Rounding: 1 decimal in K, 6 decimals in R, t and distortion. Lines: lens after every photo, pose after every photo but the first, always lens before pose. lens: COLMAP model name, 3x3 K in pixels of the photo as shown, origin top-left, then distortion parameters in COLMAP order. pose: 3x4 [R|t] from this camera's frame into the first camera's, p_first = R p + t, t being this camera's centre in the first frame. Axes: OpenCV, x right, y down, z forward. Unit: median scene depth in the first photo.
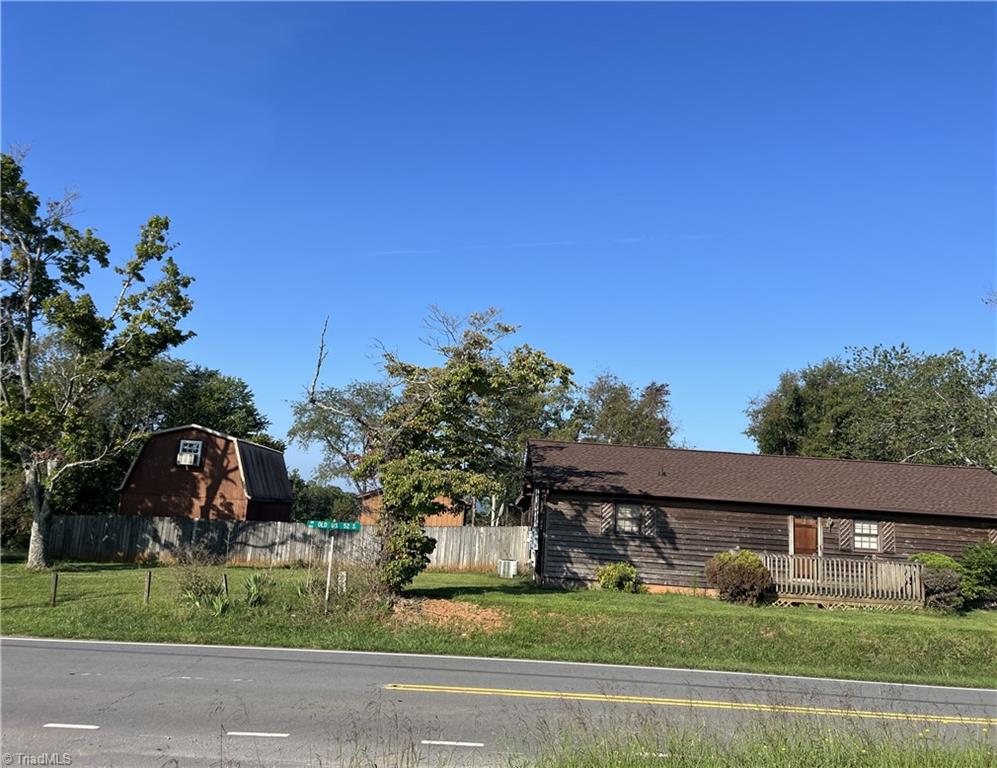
lens RADIAL K [[773.2, 0, 498.0], [0, 773.2, 384.7], [0, 0, 1]] dist [0.005899, 0.004673]
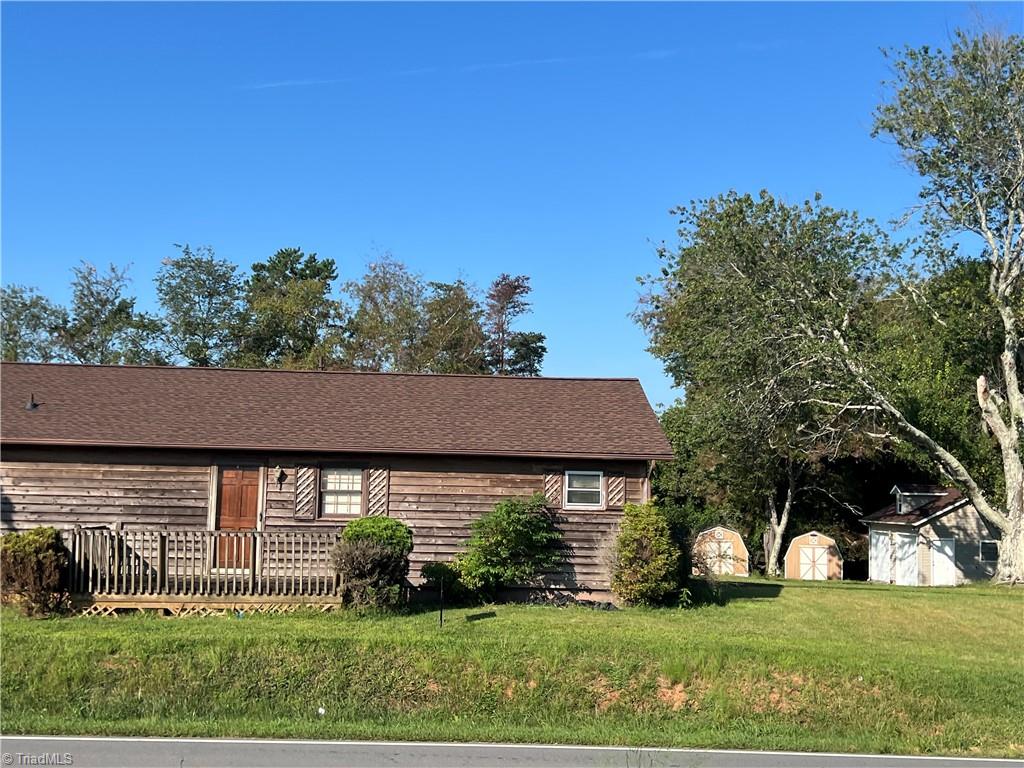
lens RADIAL K [[1208.5, 0, 512.1], [0, 1208.5, 383.8], [0, 0, 1]] dist [0.030457, 0.000000]
pose [[0.998721, -0.040024, 0.030886, 0.585205], [0.037654, 0.996560, 0.073826, 0.044793], [-0.033734, -0.072569, 0.996793, 0.060101]]
